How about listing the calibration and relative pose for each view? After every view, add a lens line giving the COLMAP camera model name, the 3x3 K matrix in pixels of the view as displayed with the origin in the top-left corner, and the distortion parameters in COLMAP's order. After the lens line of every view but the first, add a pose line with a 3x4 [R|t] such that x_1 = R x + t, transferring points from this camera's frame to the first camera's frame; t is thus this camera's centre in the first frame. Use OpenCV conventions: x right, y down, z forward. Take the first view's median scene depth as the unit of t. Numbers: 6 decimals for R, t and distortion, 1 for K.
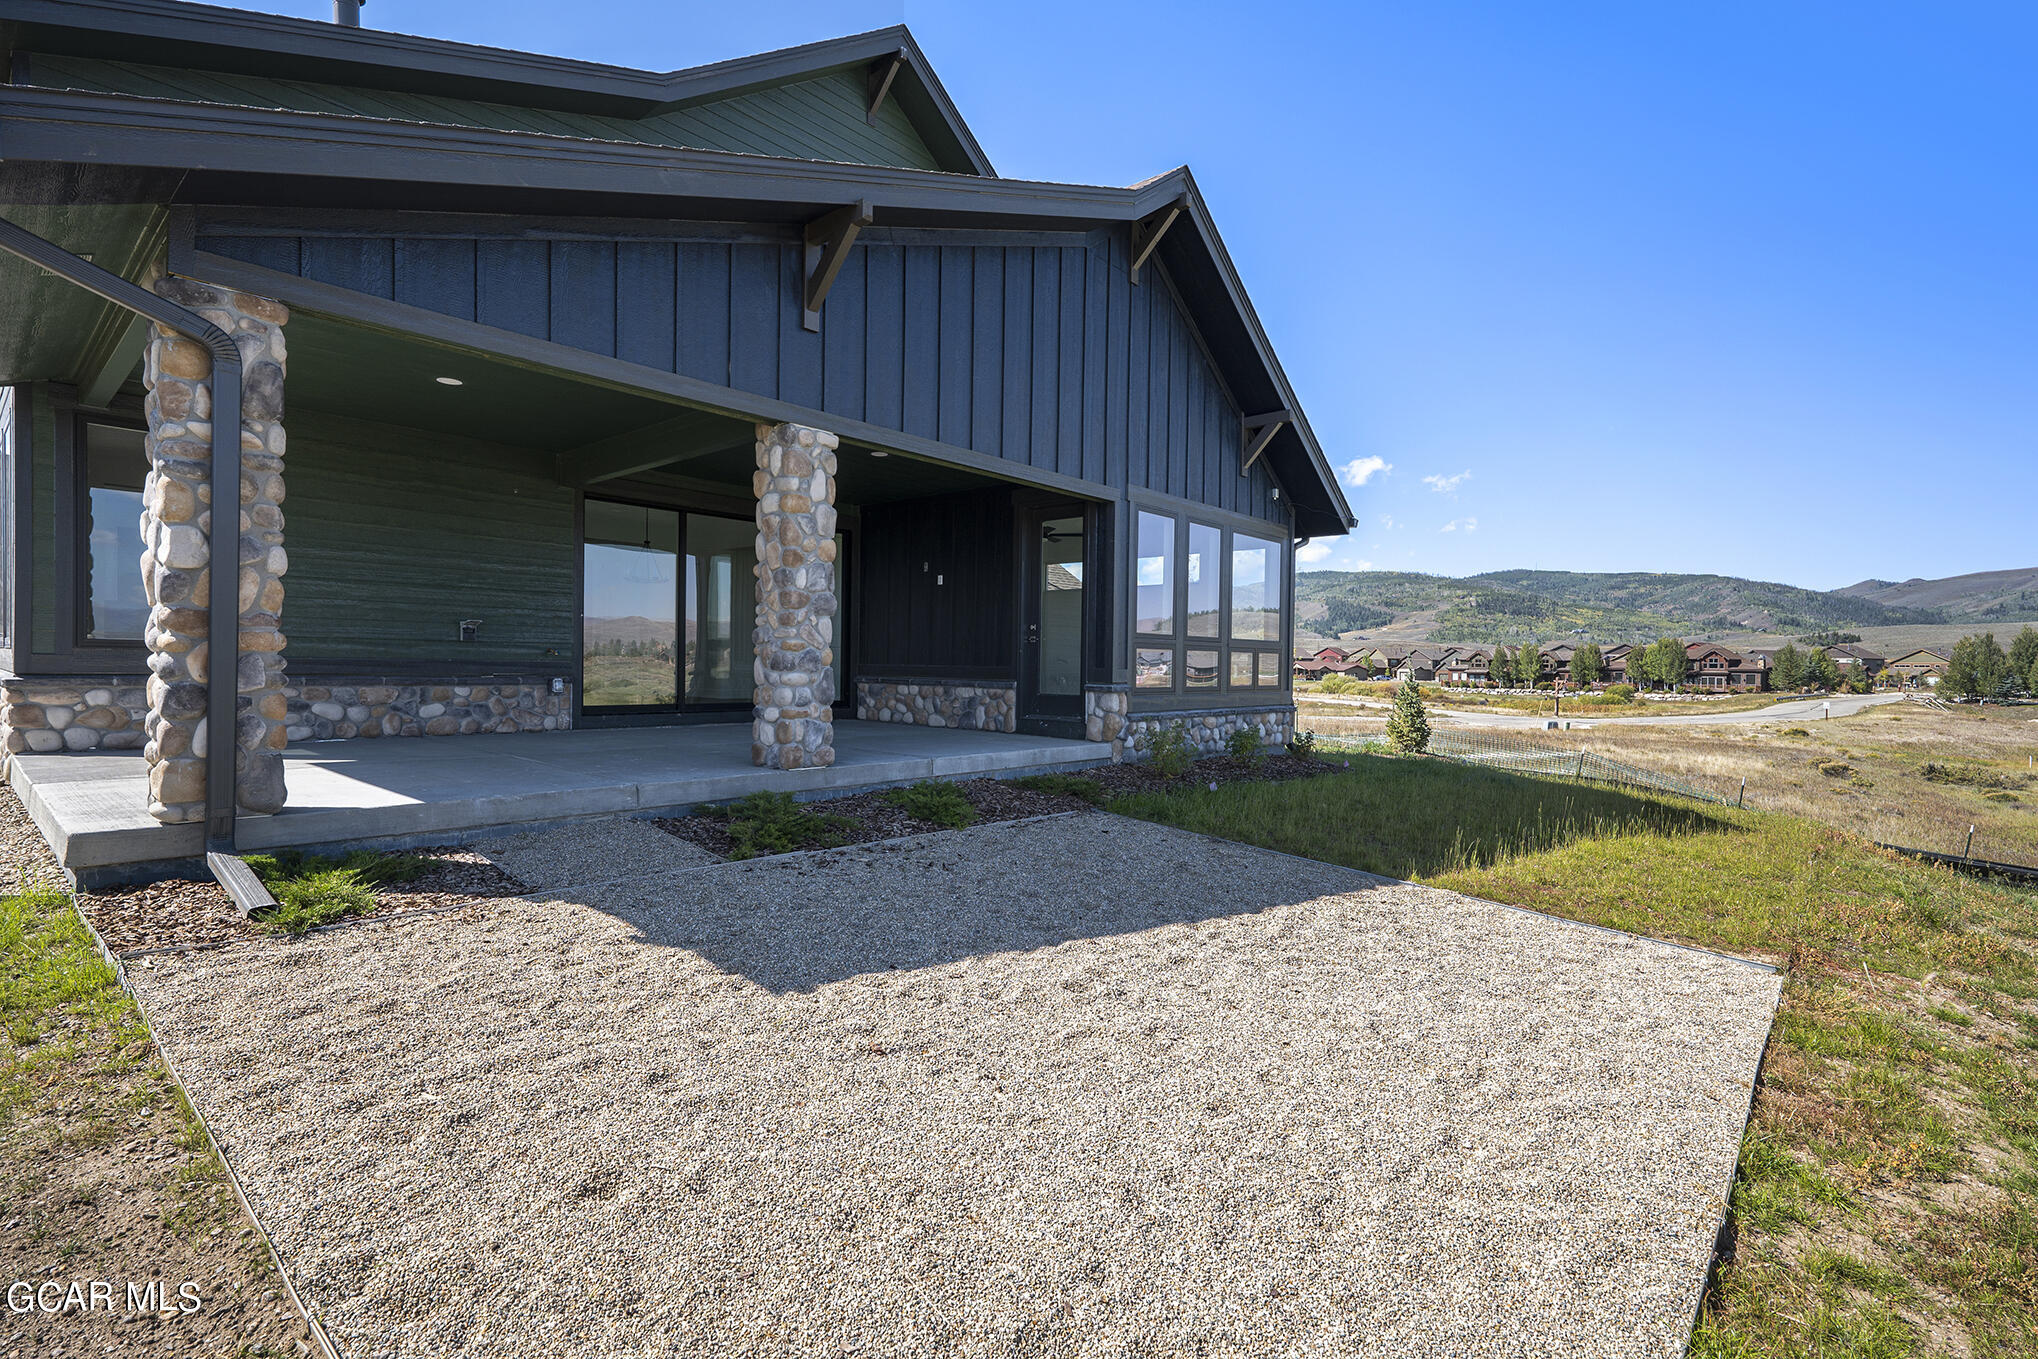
lens RADIAL K [[930.4, 0, 1019.0], [0, 930.4, 679.5], [0, 0, 1]] dist [0.003005, -0.000144]
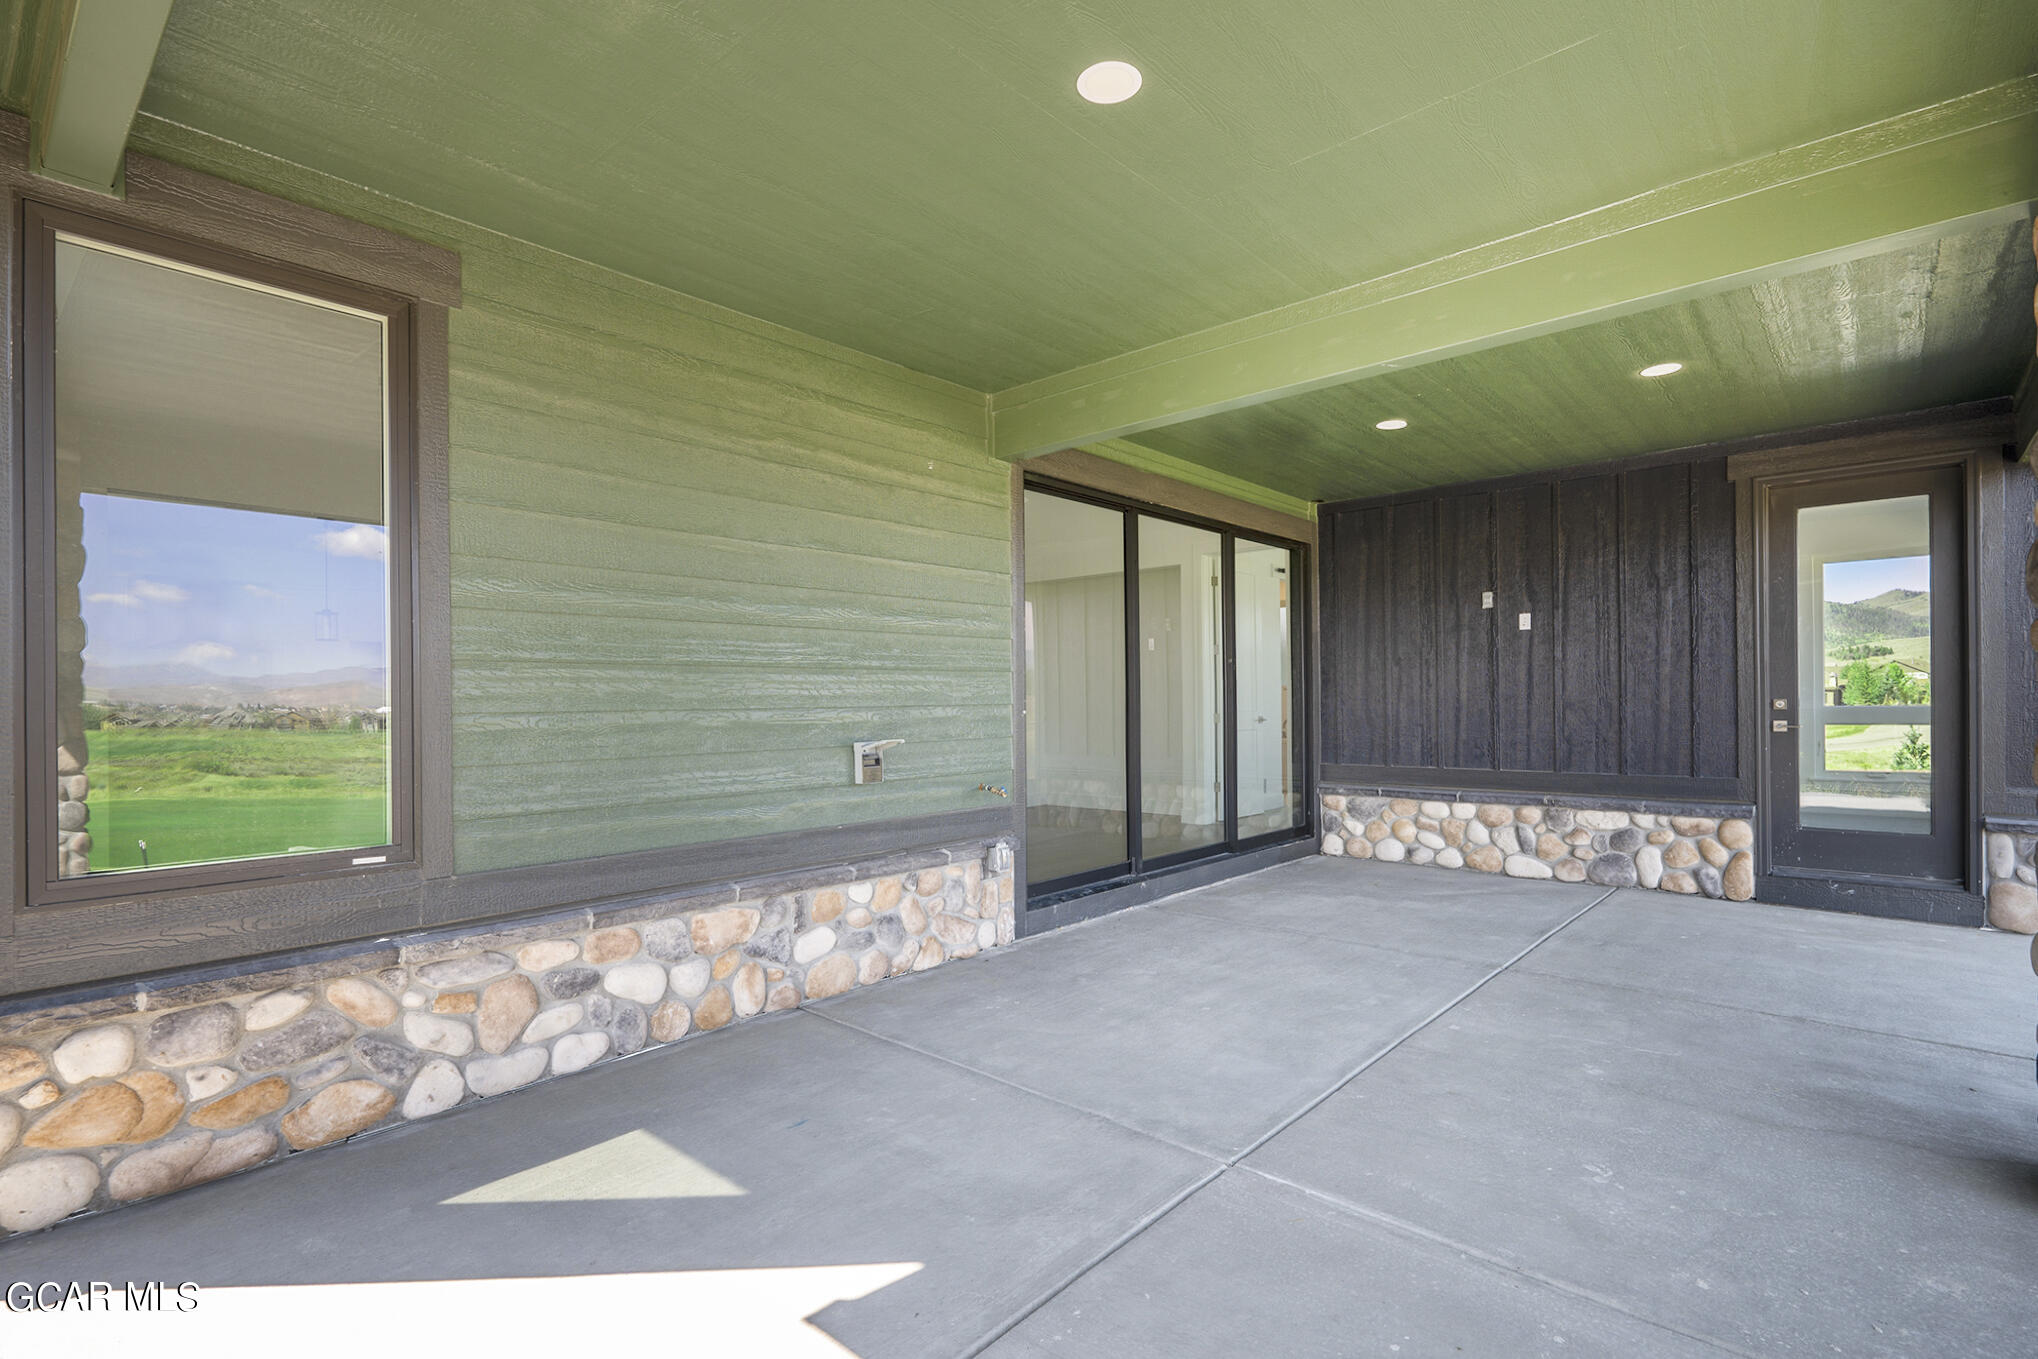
lens RADIAL K [[976.8, 0, 1020.3], [0, 976.8, 702.6], [0, 0, 1]] dist [-0.001368, -0.000358]
pose [[0.999649, -0.025129, -0.008344, -0.521529], [0.024998, 0.999568, -0.015431, -0.073620], [0.008728, 0.015217, 0.999846, 0.523952]]
